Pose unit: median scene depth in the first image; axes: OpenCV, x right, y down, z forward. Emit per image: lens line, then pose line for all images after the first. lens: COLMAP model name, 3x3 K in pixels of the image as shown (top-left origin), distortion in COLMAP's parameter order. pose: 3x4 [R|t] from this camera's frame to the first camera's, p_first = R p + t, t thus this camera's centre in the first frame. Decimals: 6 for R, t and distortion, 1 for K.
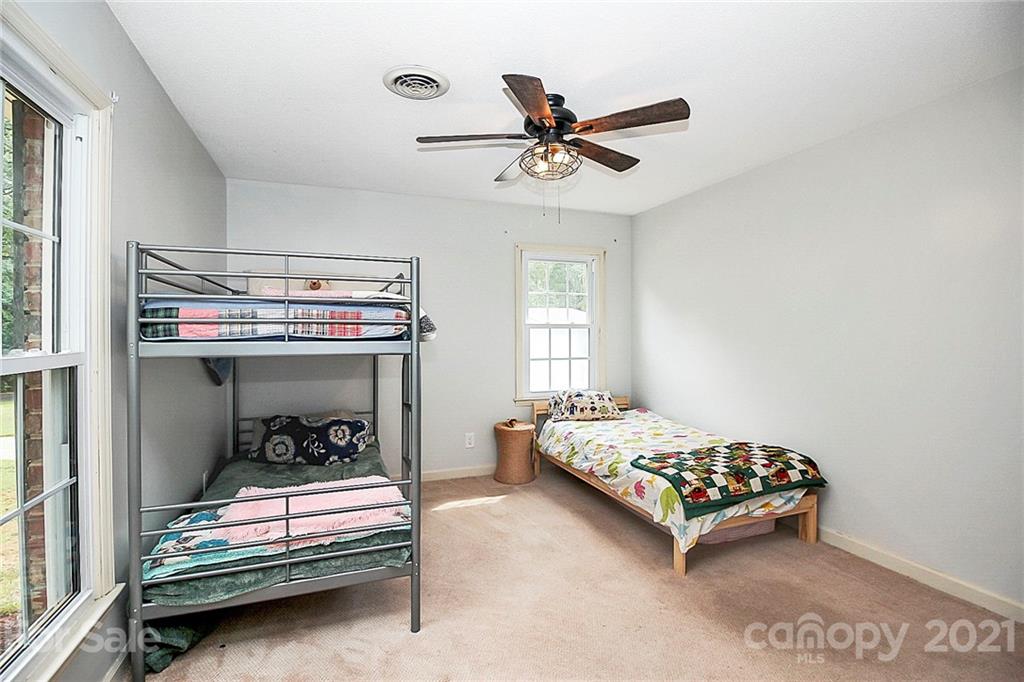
lens RADIAL K [[486.1, 0, 508.2], [0, 486.1, 334.0], [0, 0, 1]] dist [0.013356, -0.018314]
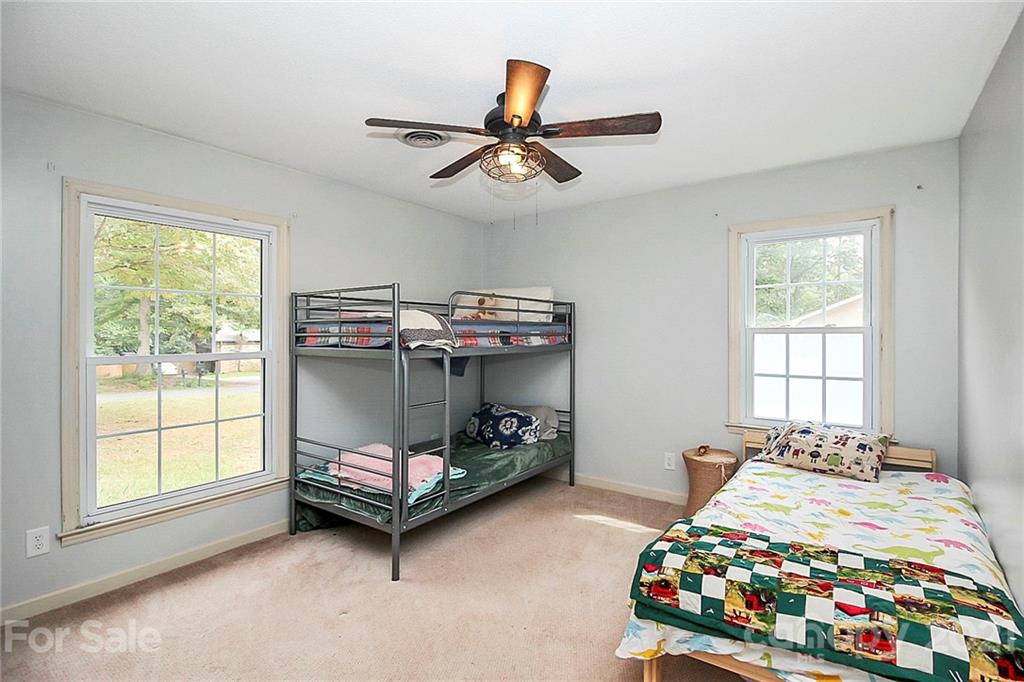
lens RADIAL K [[486.1, 0, 508.2], [0, 486.1, 334.0], [0, 0, 1]] dist [0.013356, -0.018314]
pose [[0.545199, 0.002716, -0.838302, 0.674831], [0.001218, 0.999991, 0.004032, -0.020865], [0.838306, -0.003219, 0.545191, 0.370632]]
